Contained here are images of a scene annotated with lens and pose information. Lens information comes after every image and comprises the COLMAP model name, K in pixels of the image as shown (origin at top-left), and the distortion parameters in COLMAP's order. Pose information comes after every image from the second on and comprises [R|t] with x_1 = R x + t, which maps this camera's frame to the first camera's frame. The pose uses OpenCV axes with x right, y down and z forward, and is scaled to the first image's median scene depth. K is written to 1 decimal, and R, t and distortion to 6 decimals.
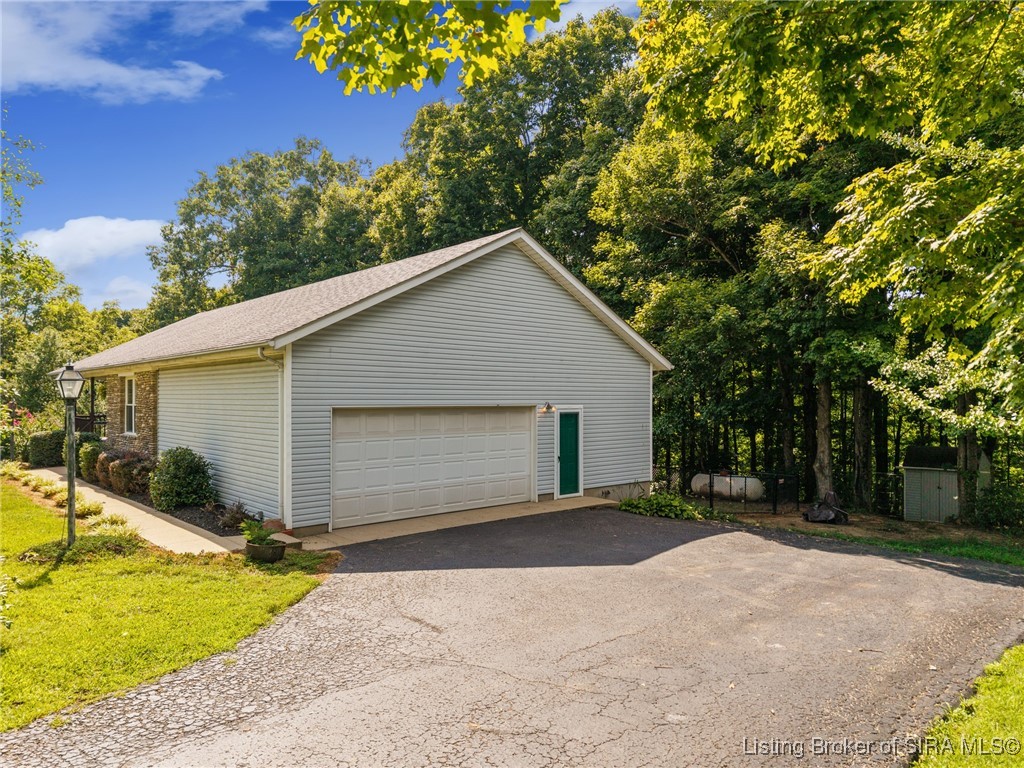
lens RADIAL K [[701.6, 0, 513.3], [0, 701.6, 392.0], [0, 0, 1]] dist [-0.000038, -0.000054]
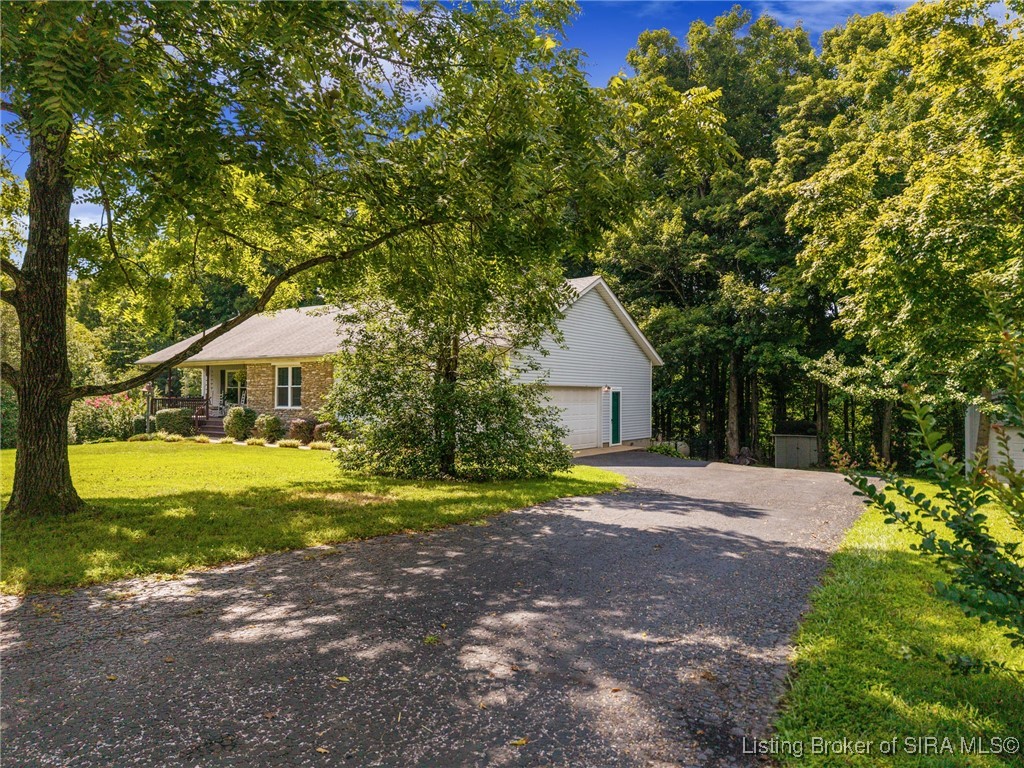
lens RADIAL K [[701.6, 0, 511.0], [0, 701.6, 380.1], [0, 0, 1]] dist [-0.000038, -0.000054]
pose [[0.976895, 0.002234, 0.213710, -0.440090], [-0.000112, 0.999951, -0.009943, 0.017168], [-0.213722, 0.009689, 0.976847, -0.443853]]
